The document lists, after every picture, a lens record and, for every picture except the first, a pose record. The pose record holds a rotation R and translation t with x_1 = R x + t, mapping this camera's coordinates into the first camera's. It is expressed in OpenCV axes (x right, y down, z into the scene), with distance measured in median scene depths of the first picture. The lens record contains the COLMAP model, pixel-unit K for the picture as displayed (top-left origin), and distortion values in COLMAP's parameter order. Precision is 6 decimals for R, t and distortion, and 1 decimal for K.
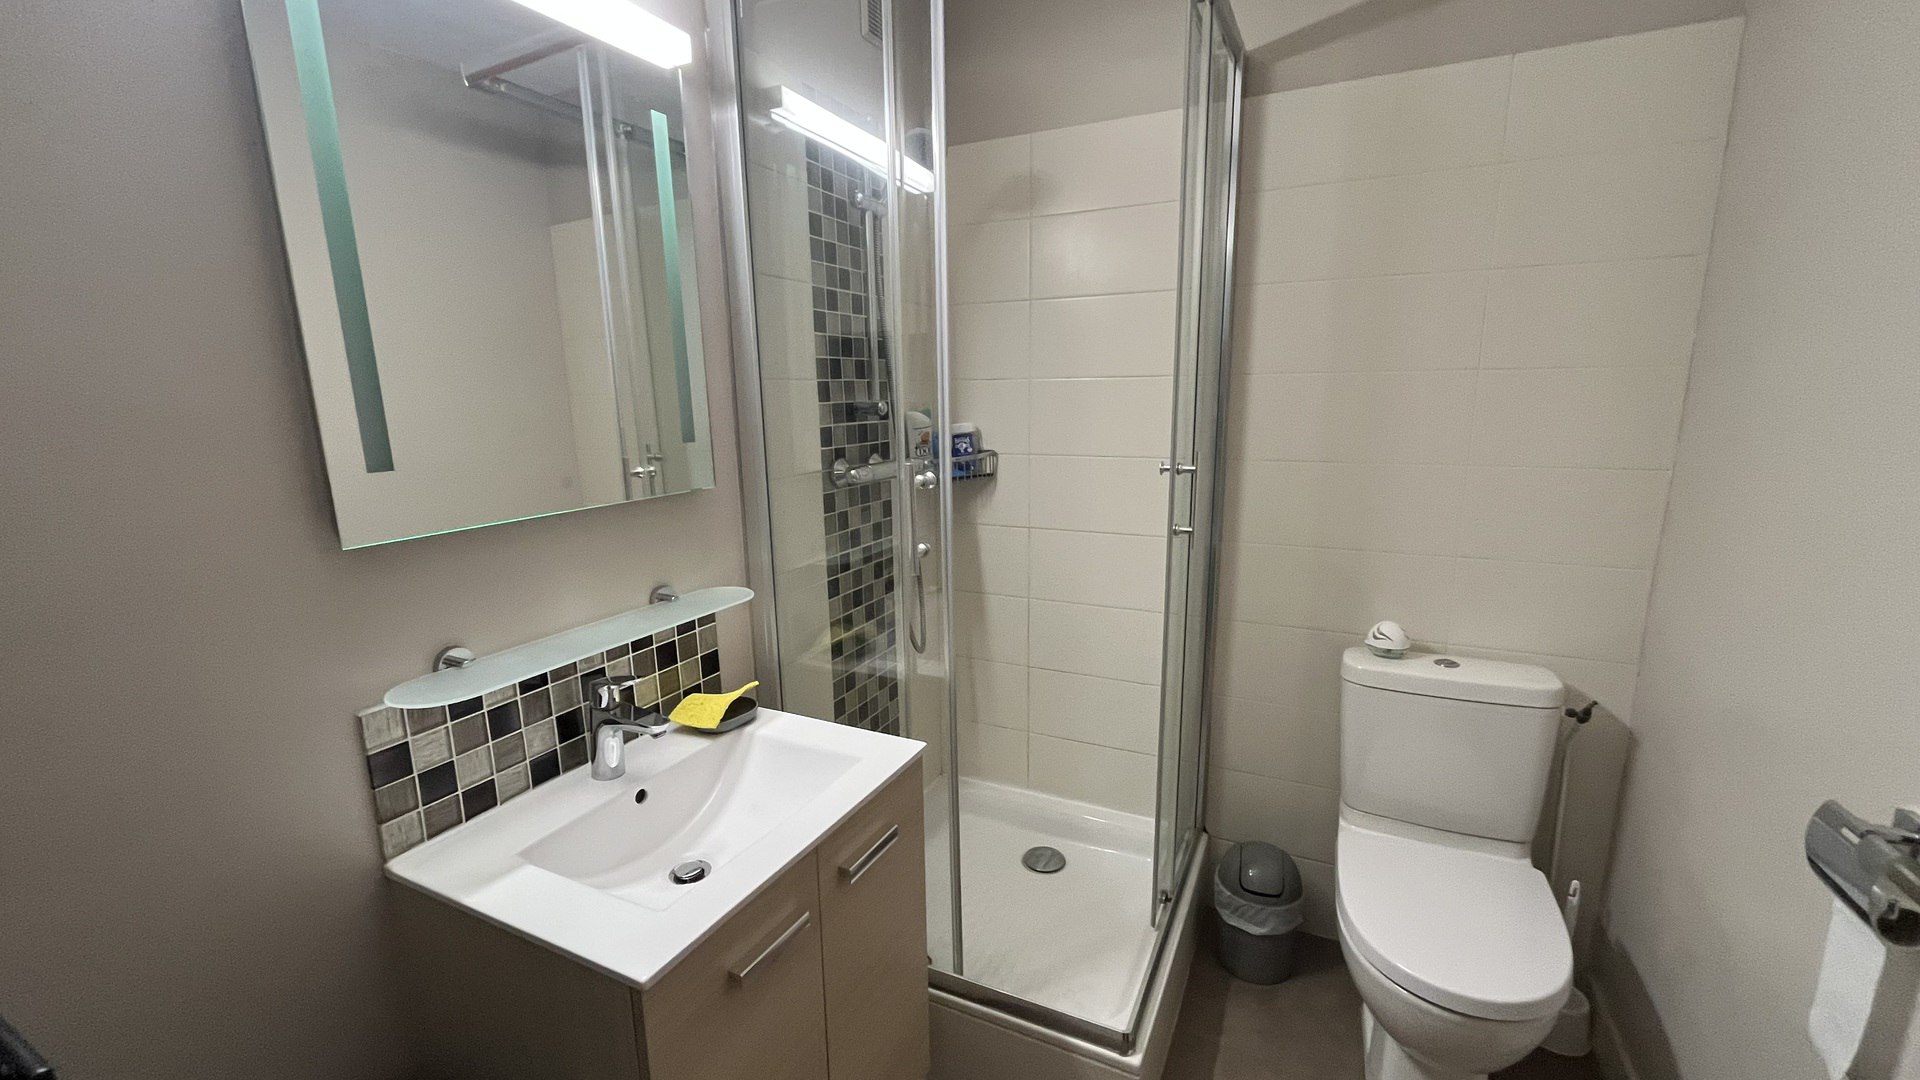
lens RADIAL K [[773.9, 0, 957.2], [0, 773.9, 545.4], [0, 0, 1]] dist [-0.002449, -0.000529]
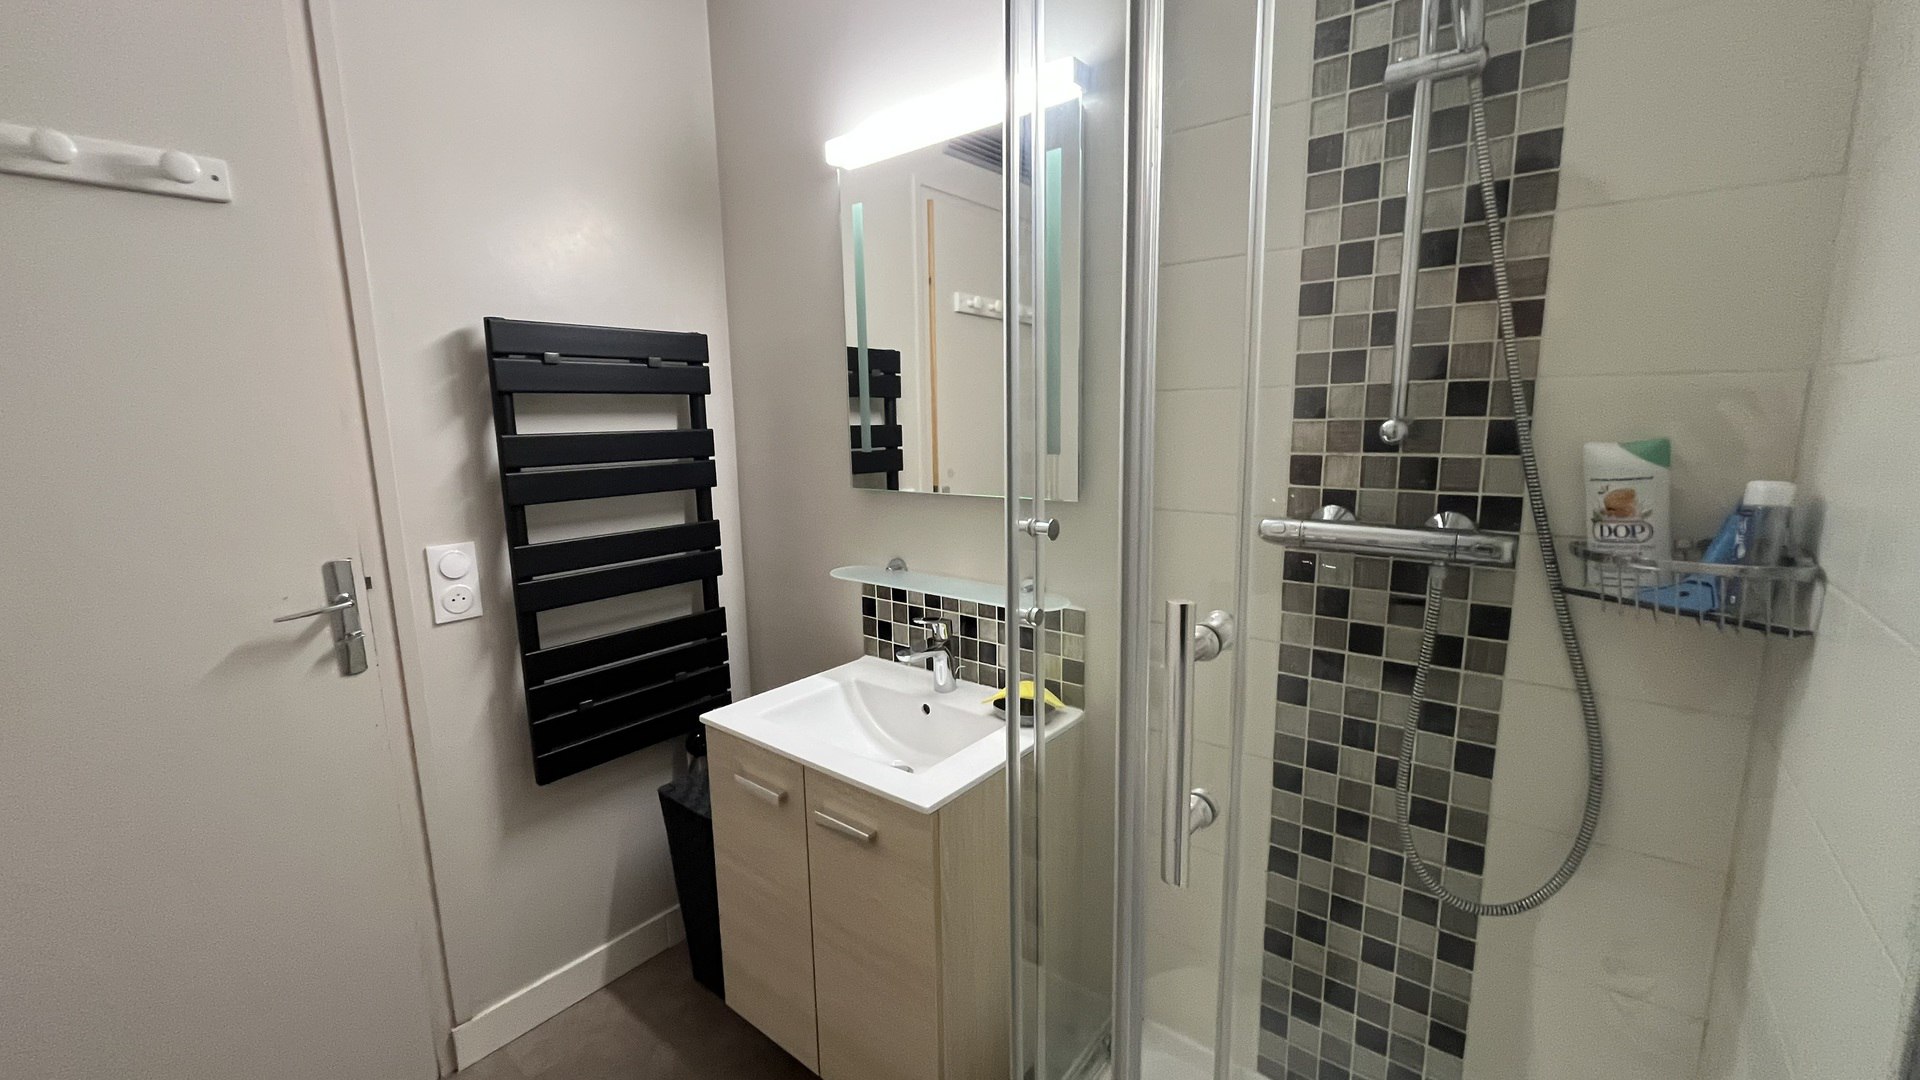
lens RADIAL K [[773.9, 0, 957.2], [0, 773.9, 545.4], [0, 0, 1]] dist [-0.002449, -0.000529]
pose [[-0.203909, 0.178980, -0.962490, 0.546707], [-0.185632, 0.958242, 0.217517, -0.164238], [0.961229, 0.223023, -0.162169, 0.818348]]
